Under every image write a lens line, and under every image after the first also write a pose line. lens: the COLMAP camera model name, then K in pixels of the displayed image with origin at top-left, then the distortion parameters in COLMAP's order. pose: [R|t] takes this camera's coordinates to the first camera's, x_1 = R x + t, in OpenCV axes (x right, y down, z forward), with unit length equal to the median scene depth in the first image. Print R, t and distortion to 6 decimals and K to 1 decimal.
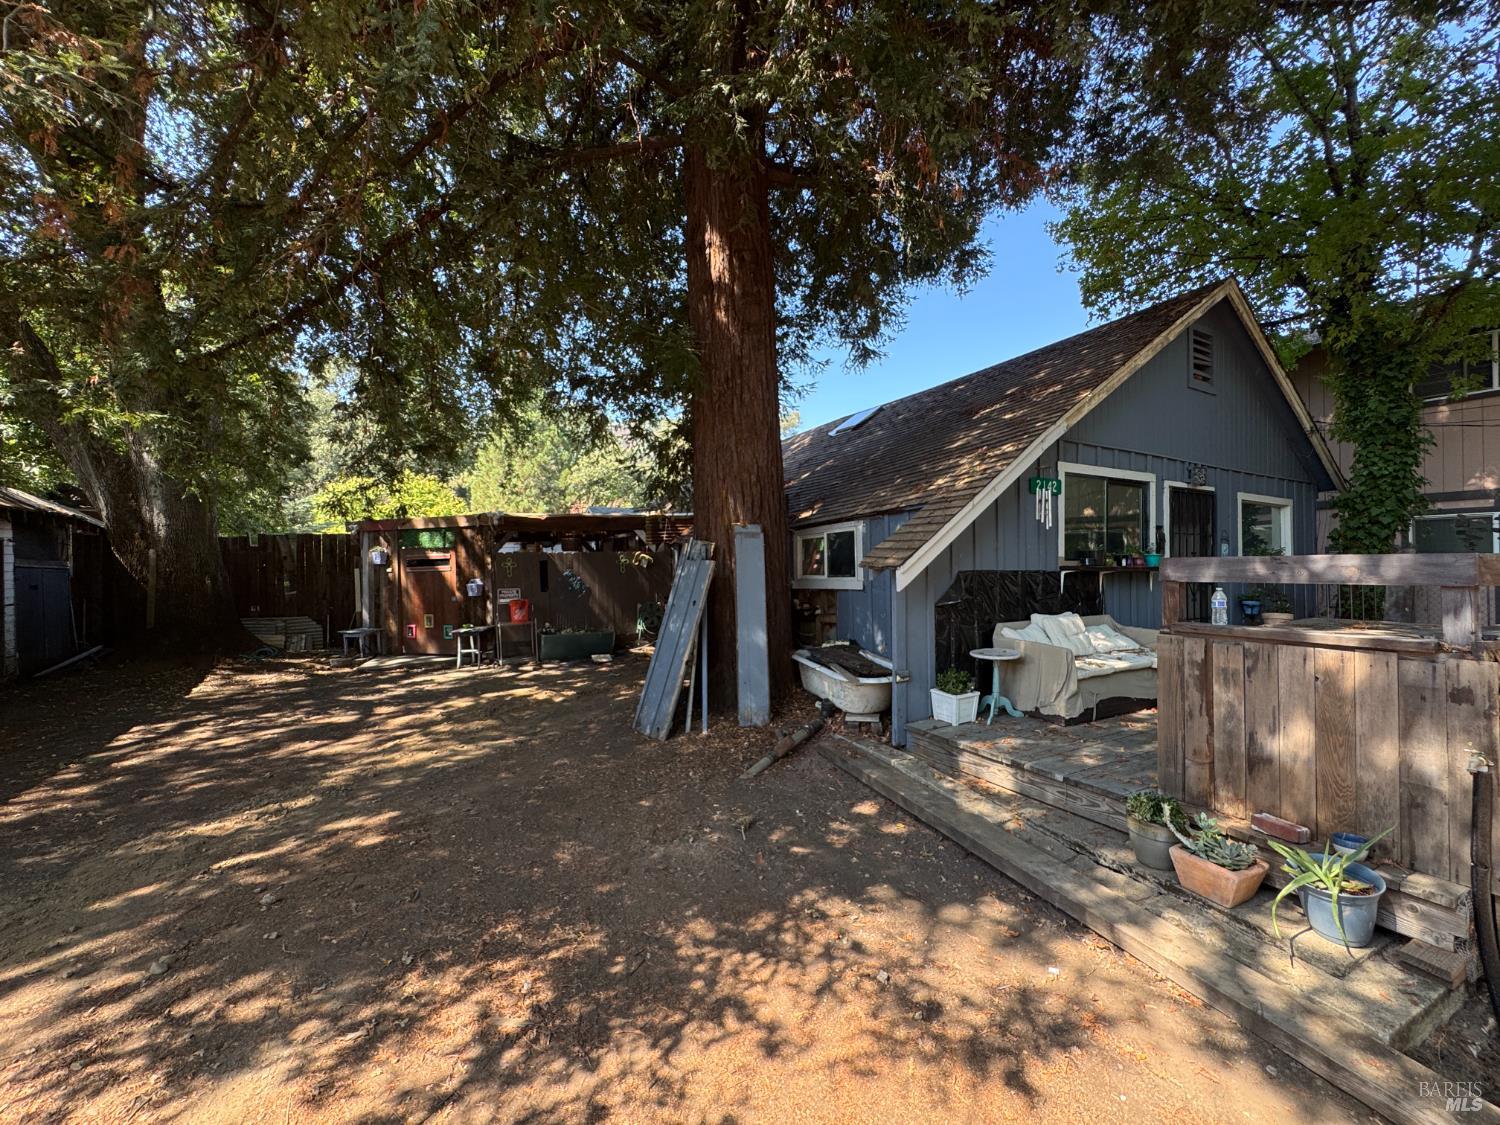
lens RADIAL K [[595.7, 0, 760.2], [0, 595.7, 568.0], [0, 0, 1]] dist [-0.003430, 0.000177]
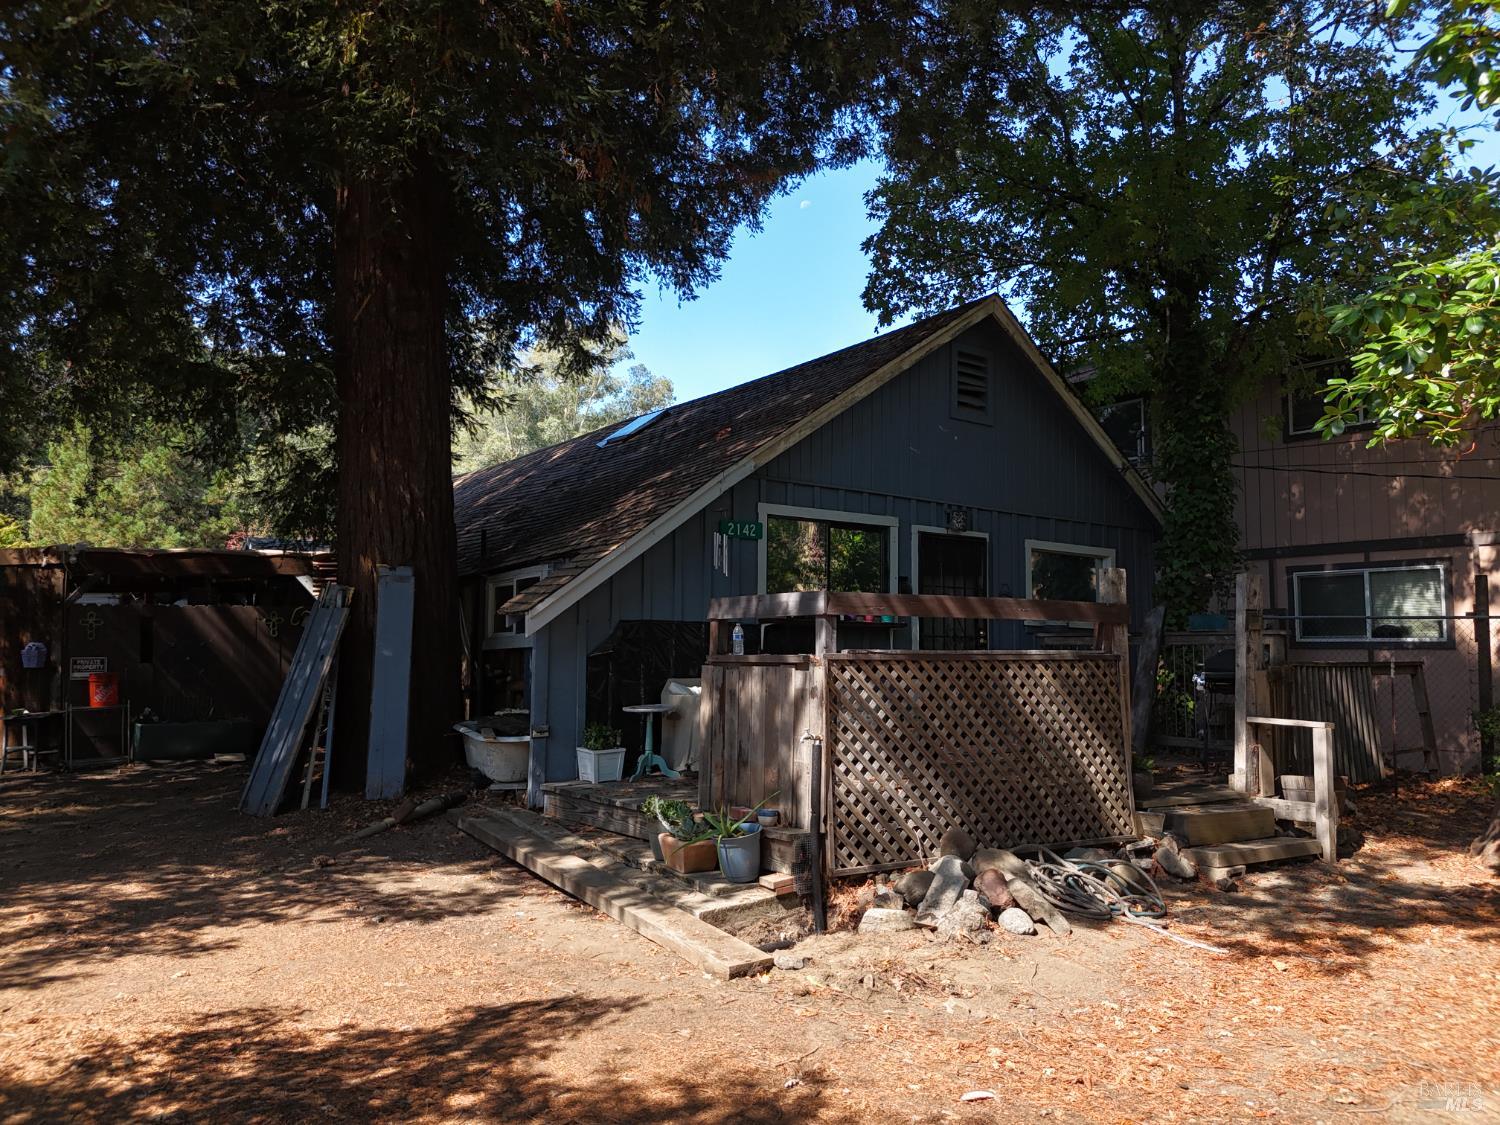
lens RADIAL K [[1105.0, 0, 755.3], [0, 1105.0, 557.1], [0, 0, 1]] dist [0.064083, -0.044025]
pose [[0.992052, 0.018570, 0.124453, 0.250434], [-0.007163, 0.995780, -0.091487, 0.048292], [-0.125627, 0.089869, 0.987999, -0.551137]]
